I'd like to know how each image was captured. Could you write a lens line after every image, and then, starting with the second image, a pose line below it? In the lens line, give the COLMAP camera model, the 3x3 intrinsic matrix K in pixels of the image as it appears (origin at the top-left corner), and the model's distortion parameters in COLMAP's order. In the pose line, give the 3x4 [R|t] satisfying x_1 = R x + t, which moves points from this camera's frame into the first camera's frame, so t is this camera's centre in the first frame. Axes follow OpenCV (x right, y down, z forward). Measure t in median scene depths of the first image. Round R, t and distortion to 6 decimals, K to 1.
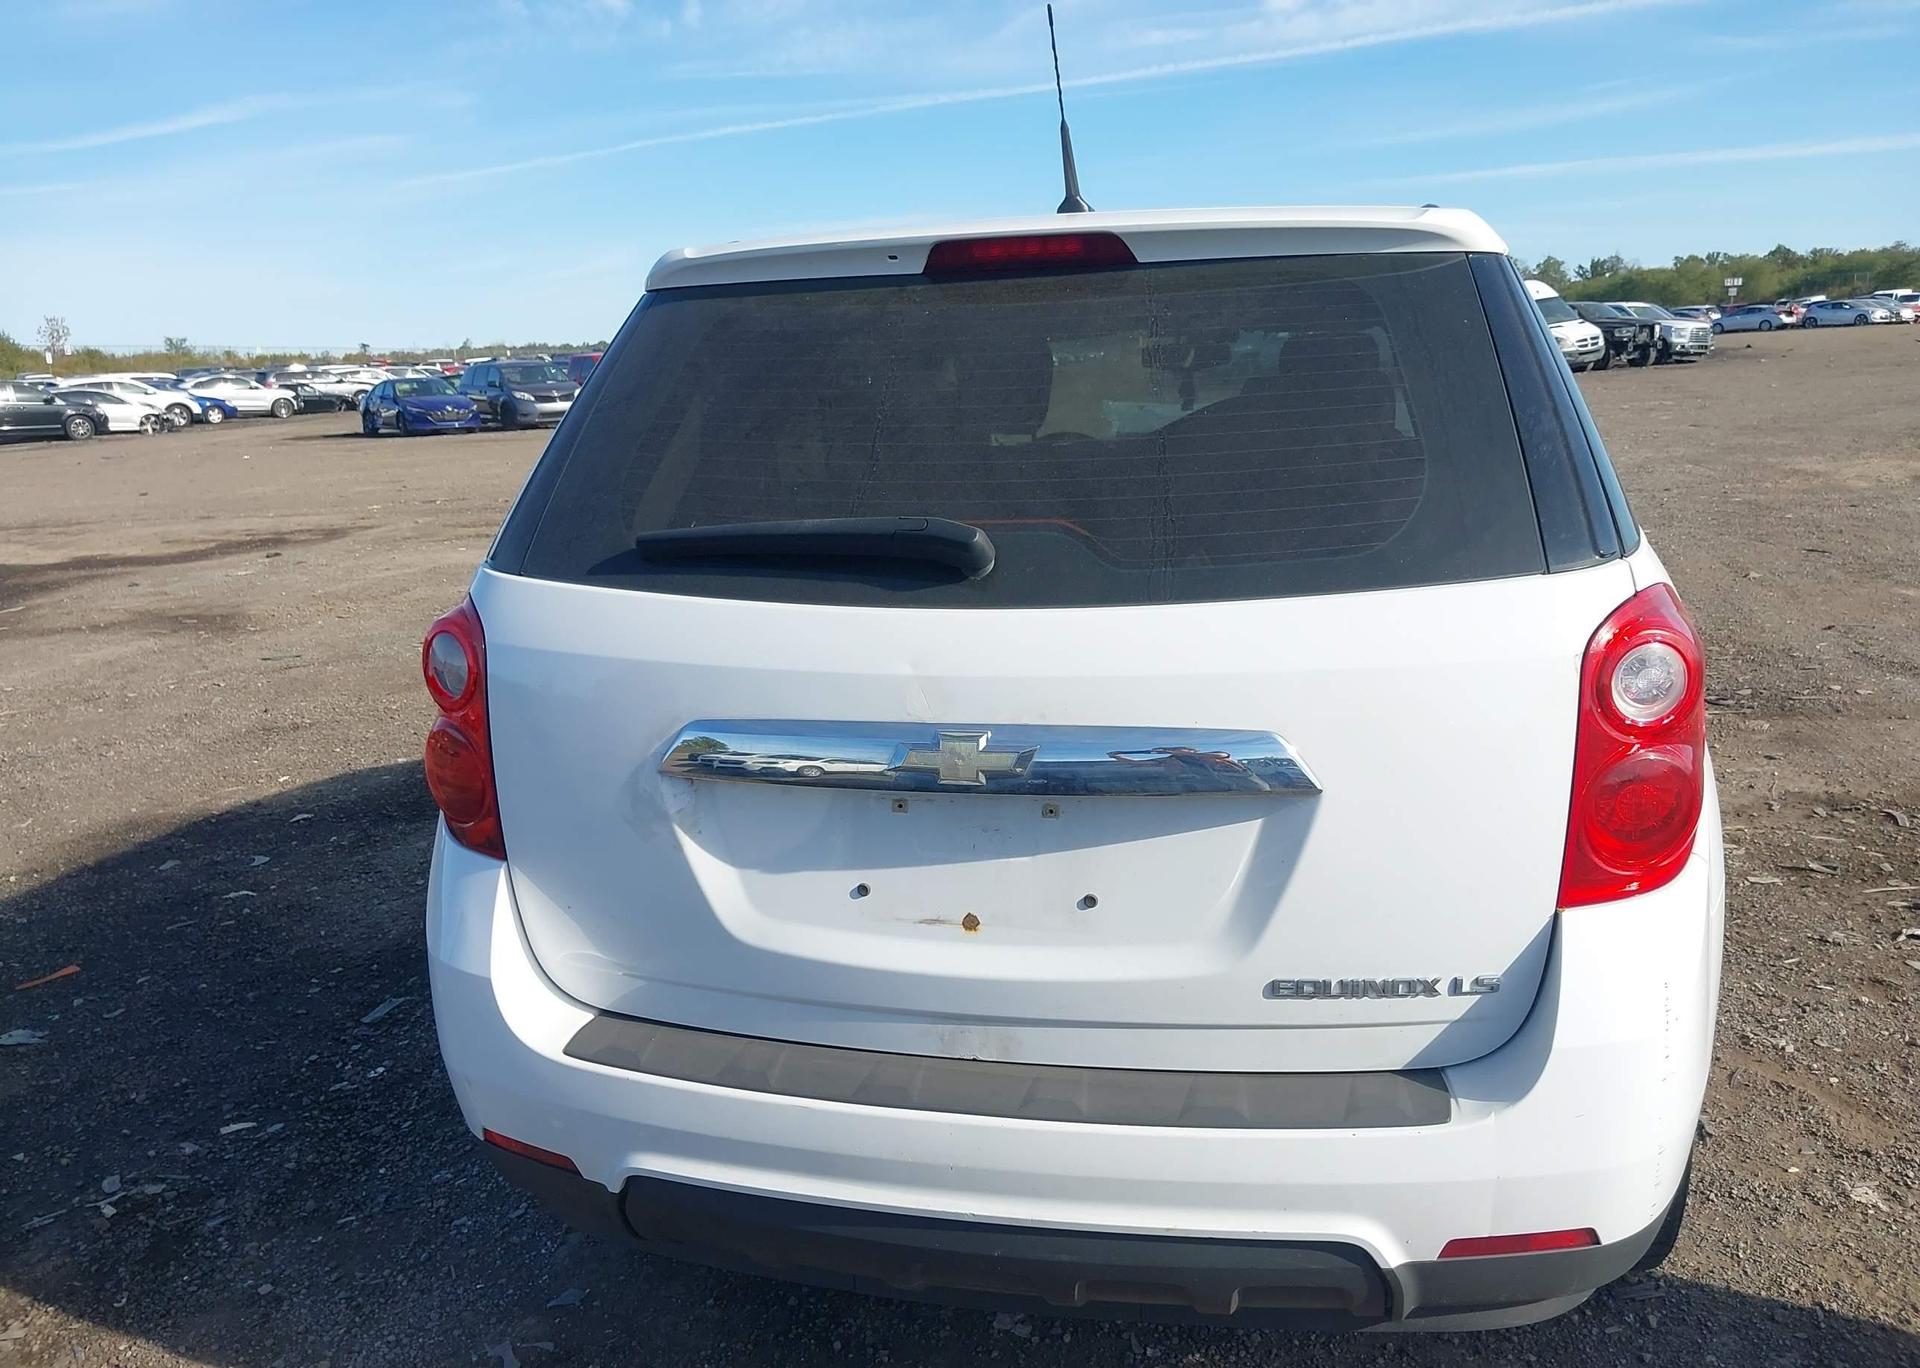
lens RADIAL K [[1533.6, 0, 977.8], [0, 1533.6, 685.7], [0, 0, 1]] dist [0.039620, -0.040025]
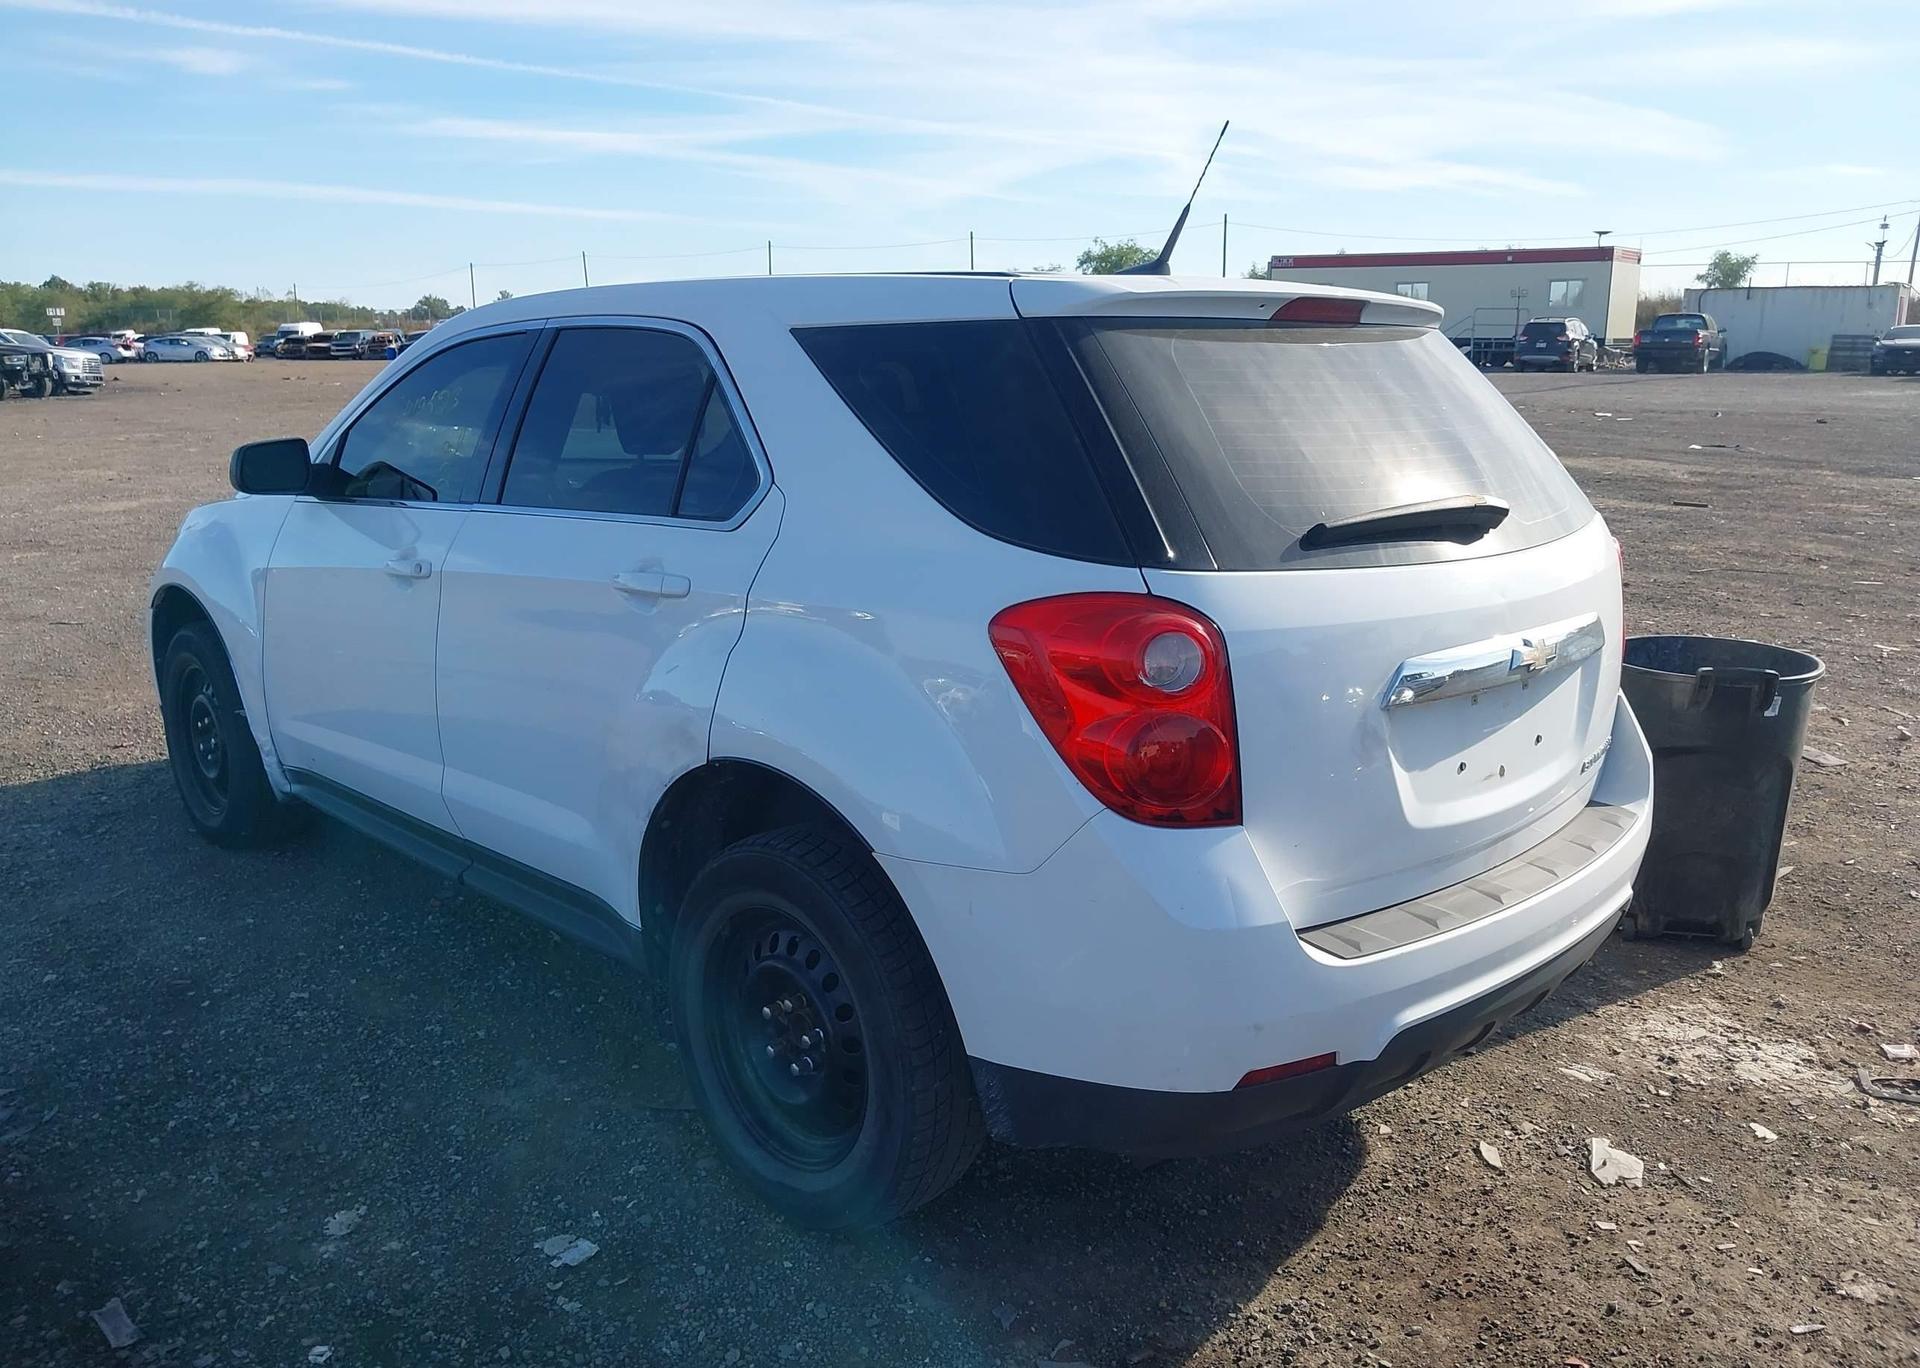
lens RADIAL K [[1533.6, 0, 977.8], [0, 1533.6, 685.7], [0, 0, 1]] dist [0.039620, -0.040025]
pose [[0.539991, -0.140462, 0.829867, -0.067033], [0.158275, 0.985333, 0.063787, -0.004427], [-0.826655, 0.096903, 0.554303, 0.027085]]
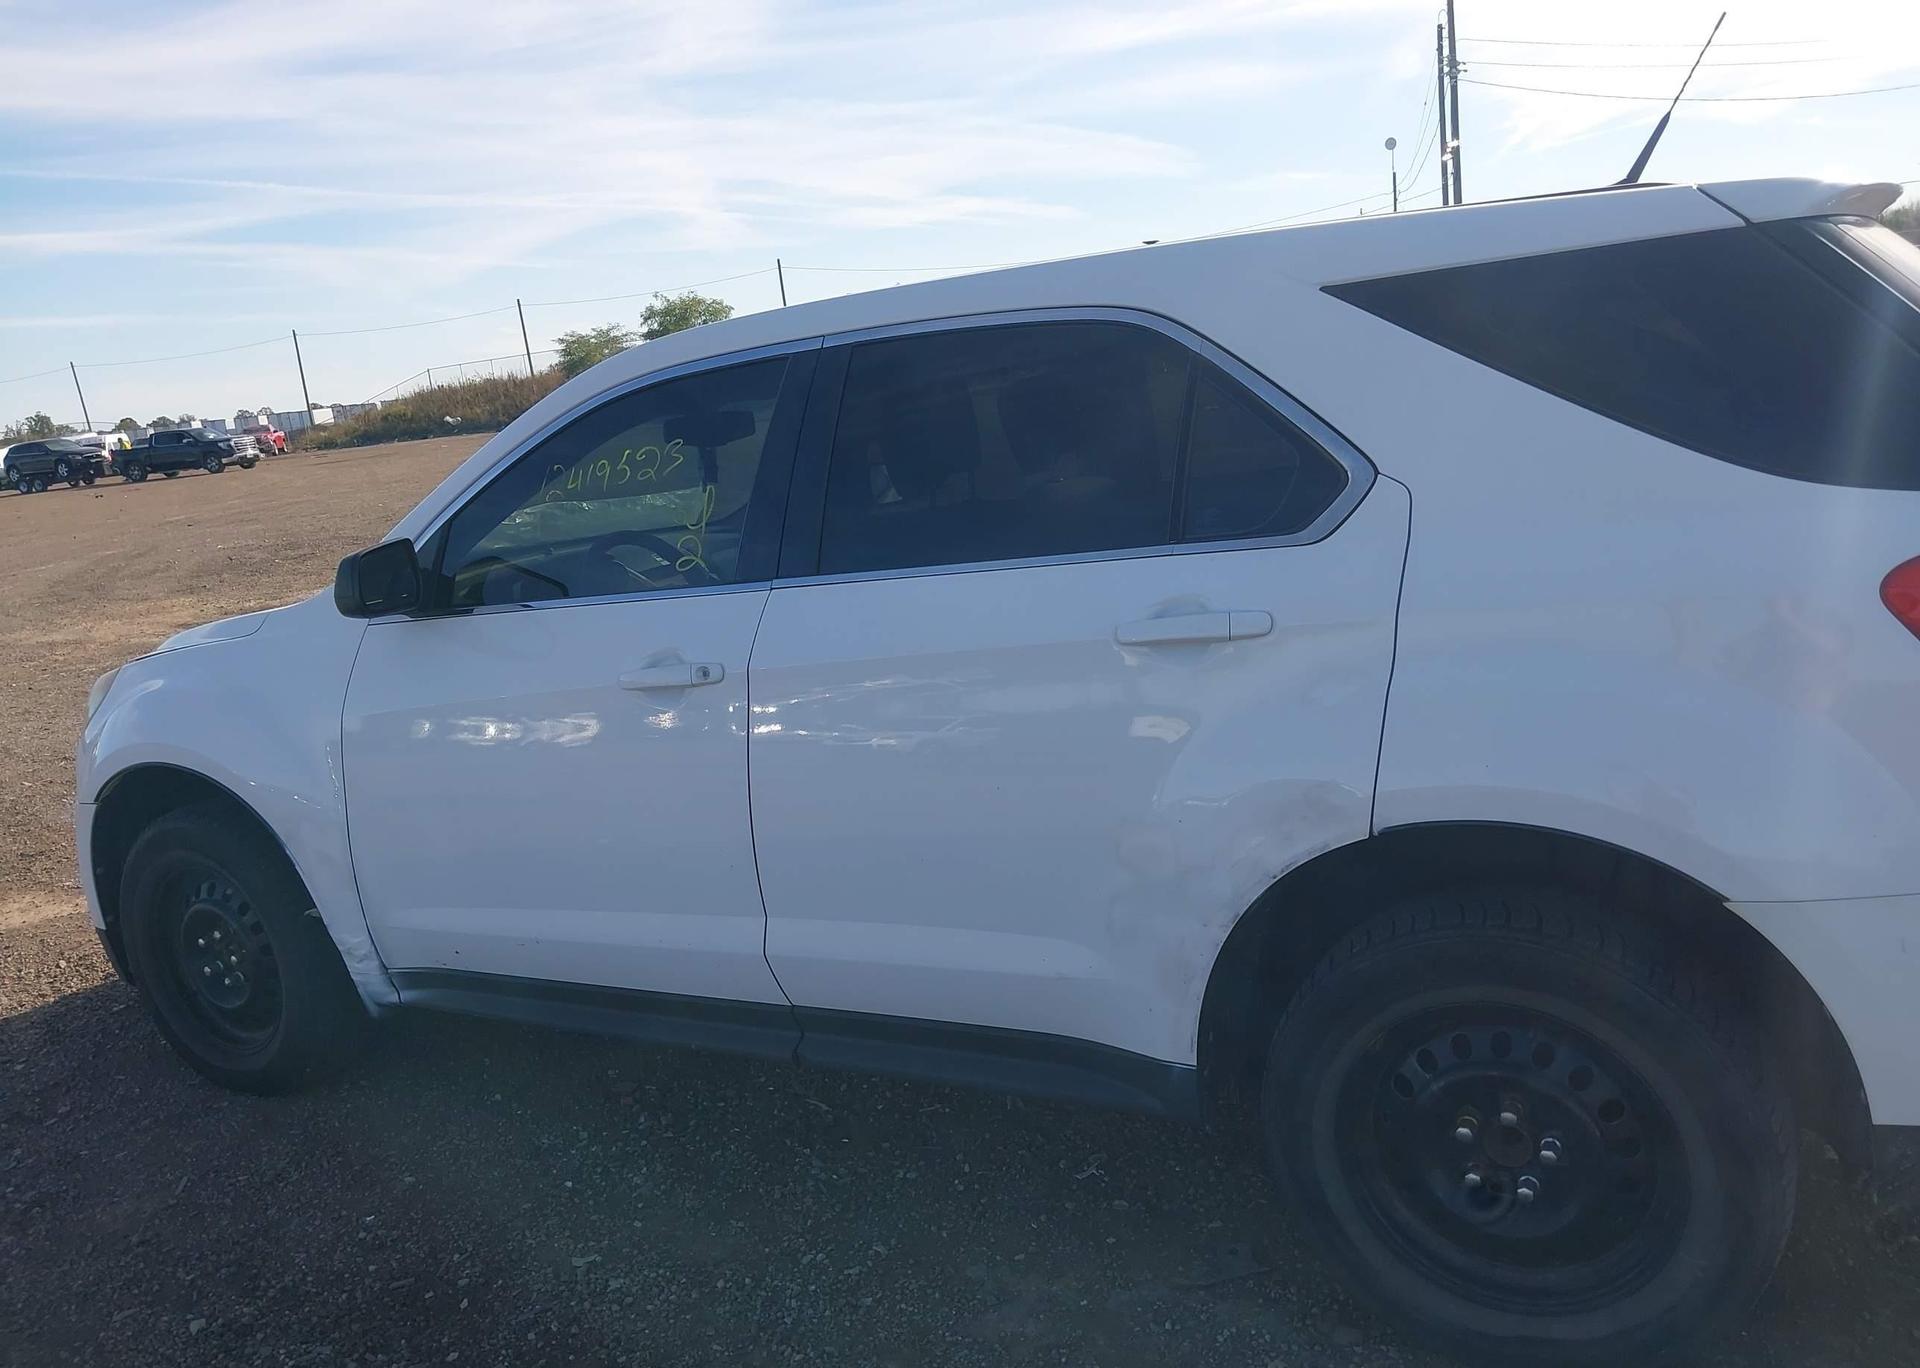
lens RADIAL K [[1532.6, 0, 953.9], [0, 1532.6, 685.4], [0, 0, 1]] dist [0.006591, 0.000645]
pose [[0.280265, -0.181036, 0.942697, -0.070879], [0.297954, 0.949956, 0.093848, -0.013135], [-0.912510, 0.254578, 0.320180, 0.071068]]
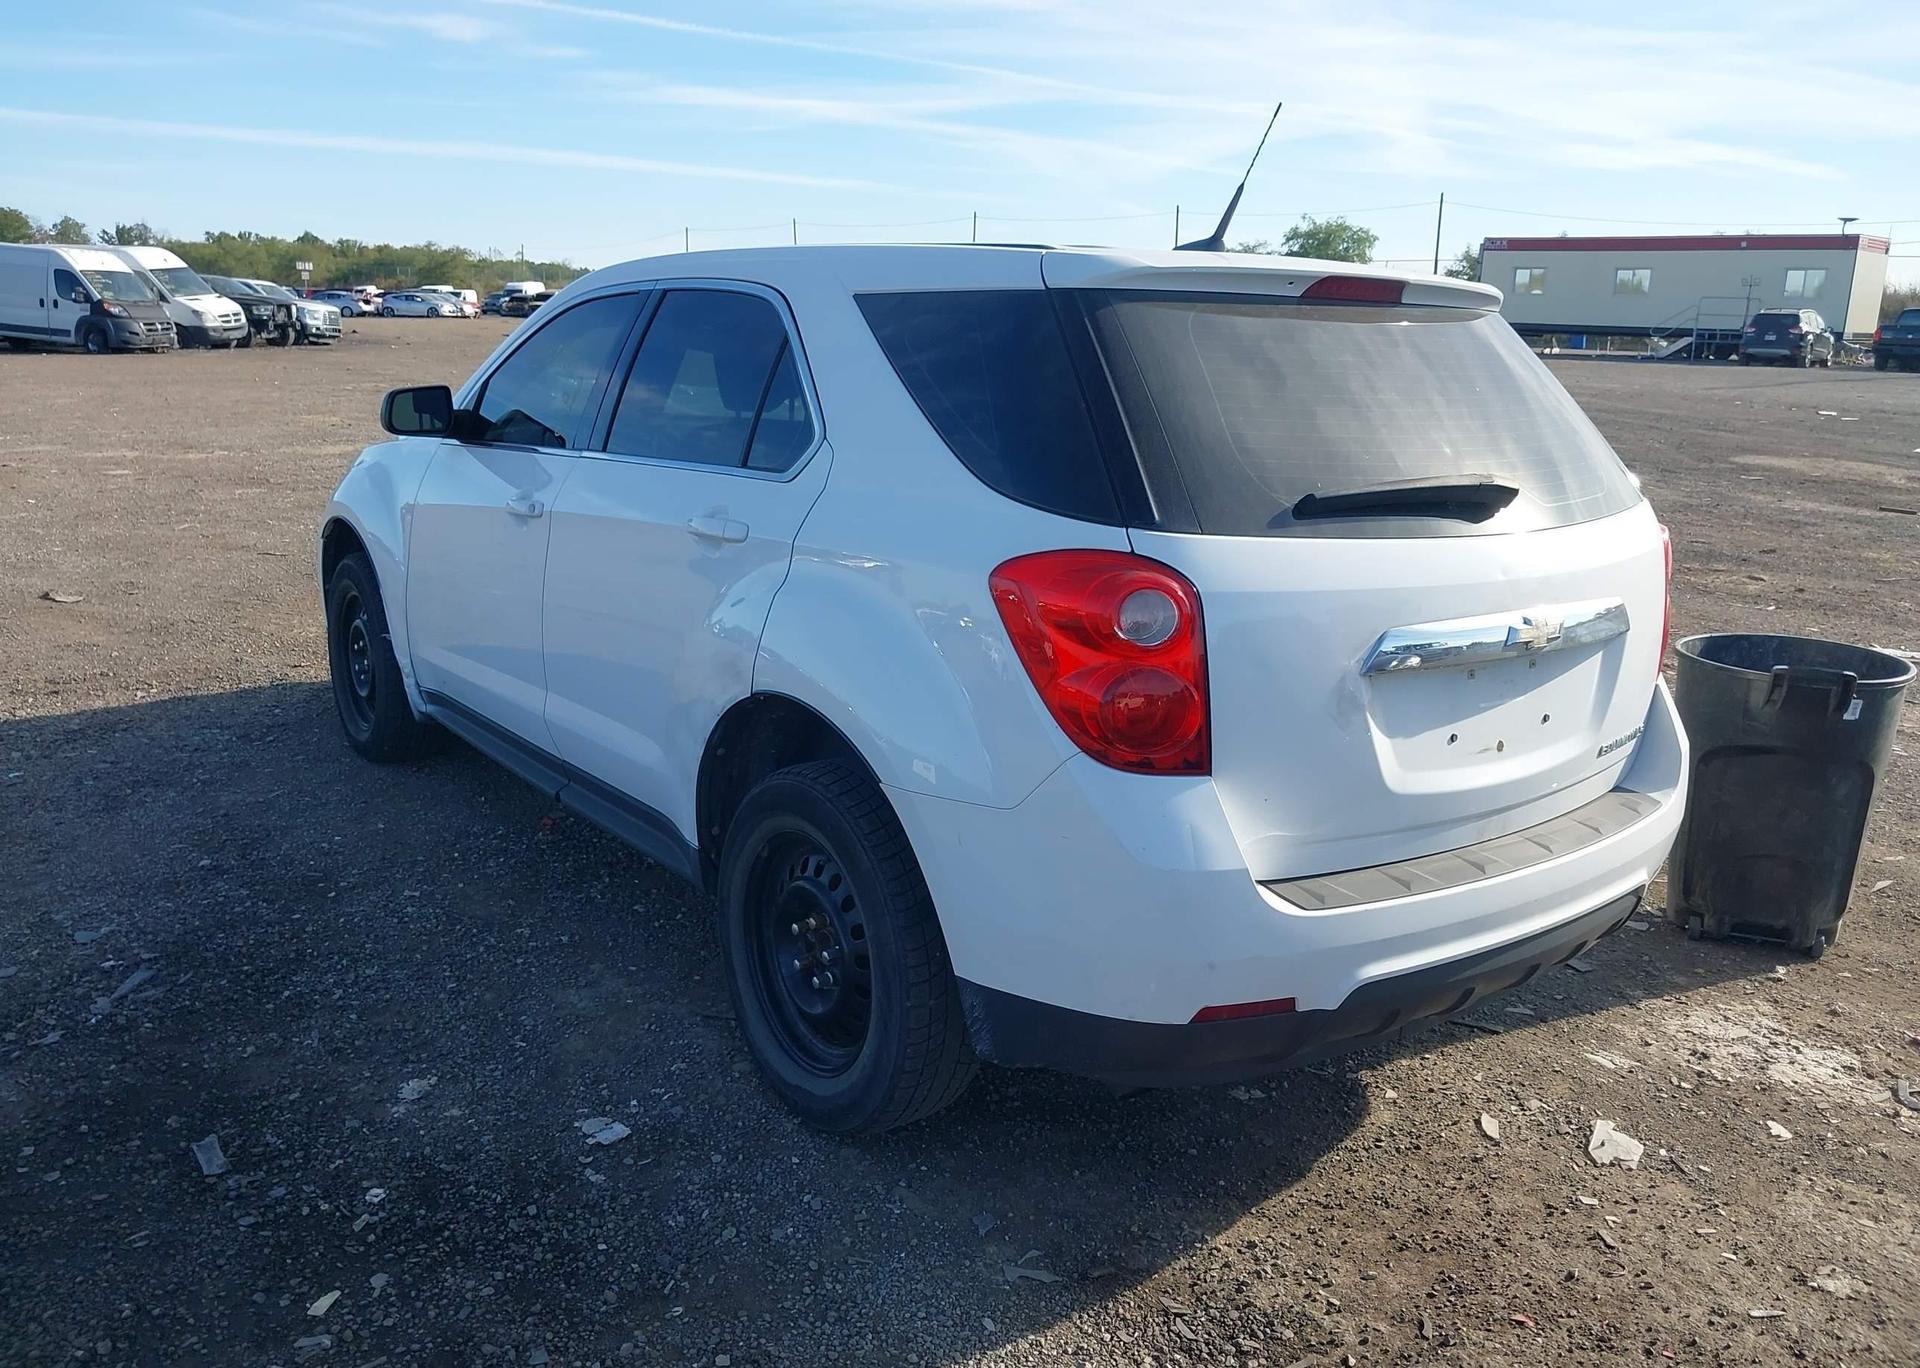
lens RADIAL K [[1550.5, 0, 975.9], [0, 1550.5, 681.7], [0, 0, 1]] dist [0.015910, 0.001561]
pose [[0.644253, -0.116469, 0.755892, -0.066532], [0.110110, 0.992165, 0.059026, -0.002392], [-0.756844, 0.045204, 0.652030, 0.018292]]
